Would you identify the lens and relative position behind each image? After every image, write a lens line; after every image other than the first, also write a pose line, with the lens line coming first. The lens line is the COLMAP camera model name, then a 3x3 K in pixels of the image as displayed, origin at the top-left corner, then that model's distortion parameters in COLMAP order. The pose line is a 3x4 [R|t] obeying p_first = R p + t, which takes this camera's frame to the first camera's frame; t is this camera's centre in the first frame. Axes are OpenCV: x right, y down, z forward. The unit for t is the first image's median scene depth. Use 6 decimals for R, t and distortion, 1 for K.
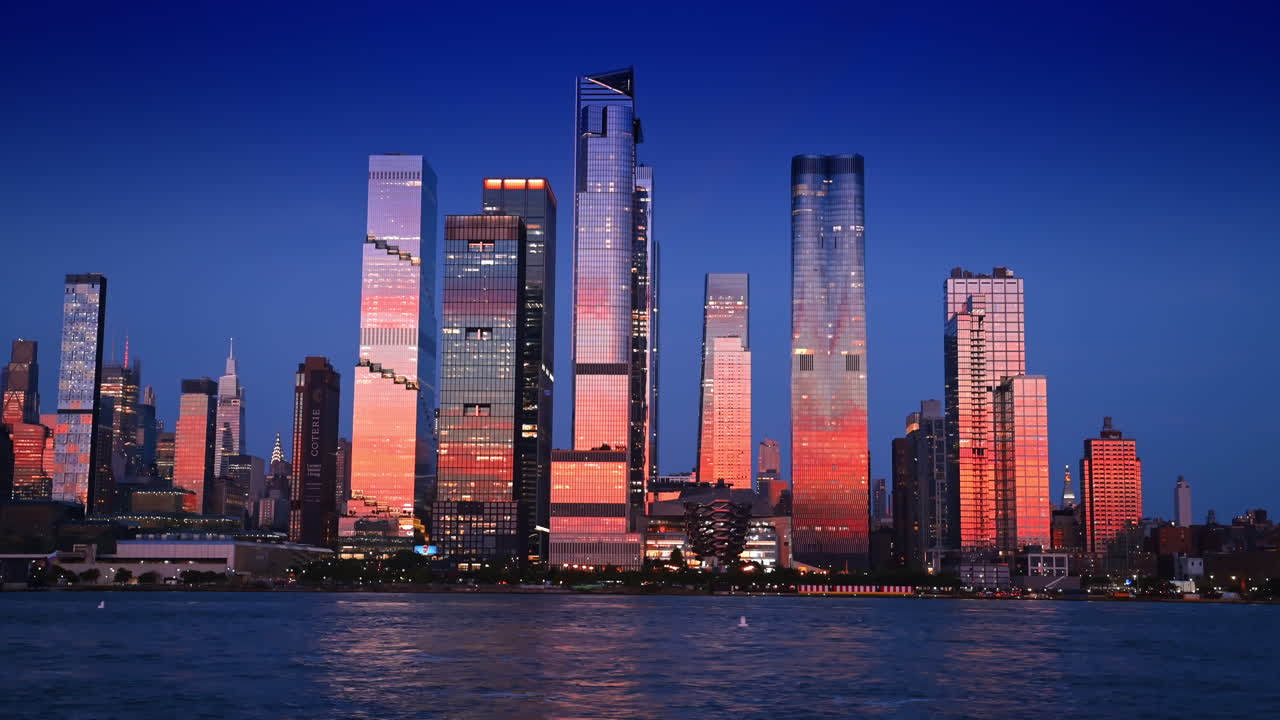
lens RADIAL K [[1602.1, 0, 640.0], [0, 1602.1, 360.0], [0, 0, 1]] dist [0.084636, 0.013113]
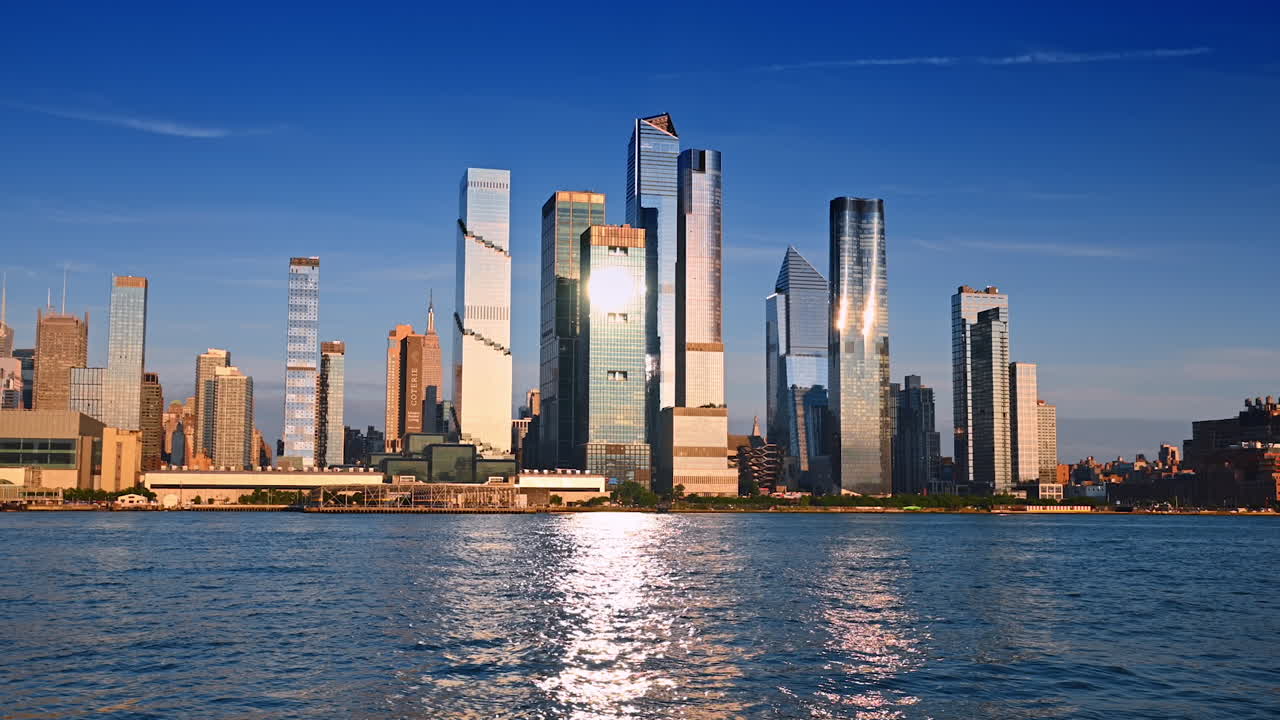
lens RADIAL K [[1384.5, 0, 640.0], [0, 1384.5, 360.0], [0, 0, 1]] dist [0.018073, 0.023607]
pose [[0.955087, 0.026349, 0.295153, -0.420636], [-0.036416, 0.998926, 0.028663, -0.015125], [-0.294081, -0.038124, 0.955020, -0.095747]]
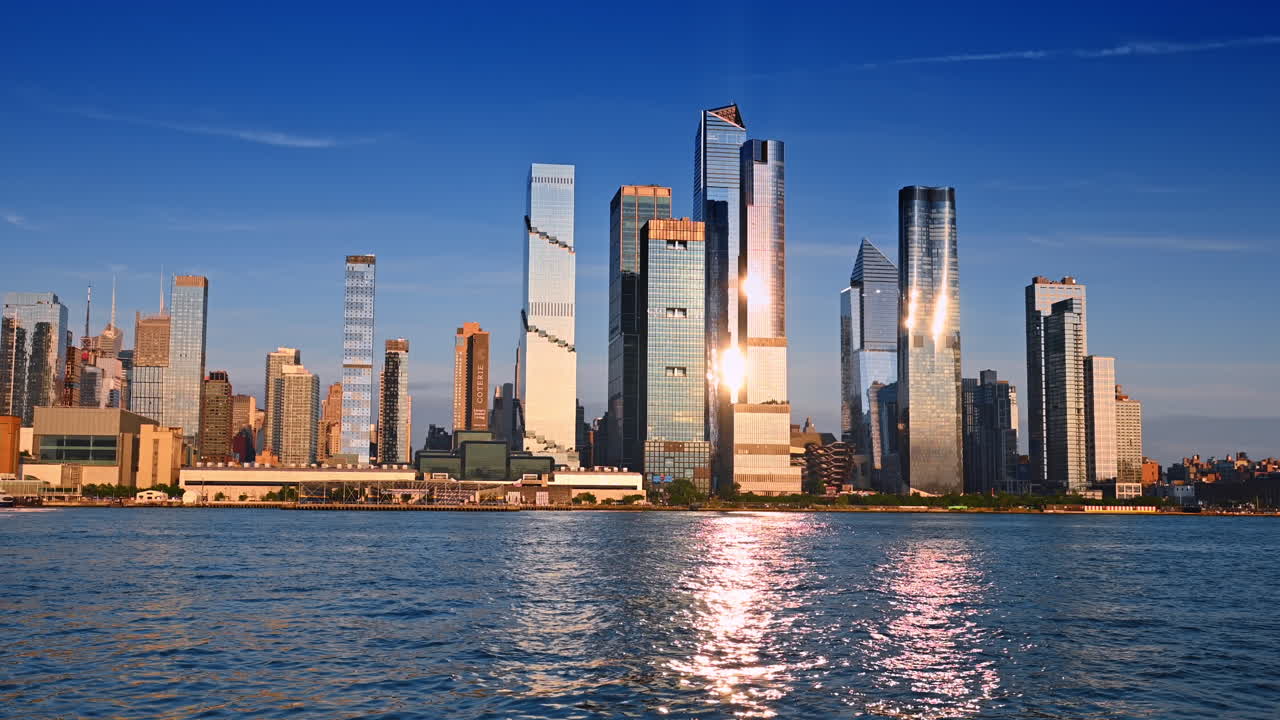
lens RADIAL K [[1384.5, 0, 640.0], [0, 1384.5, 360.0], [0, 0, 1]] dist [0.018073, 0.023607]
pose [[0.977840, 0.020680, 0.208327, -0.363390], [-0.027999, 0.999088, 0.032241, -0.013632], [-0.207471, -0.037360, 0.977528, -0.089472]]
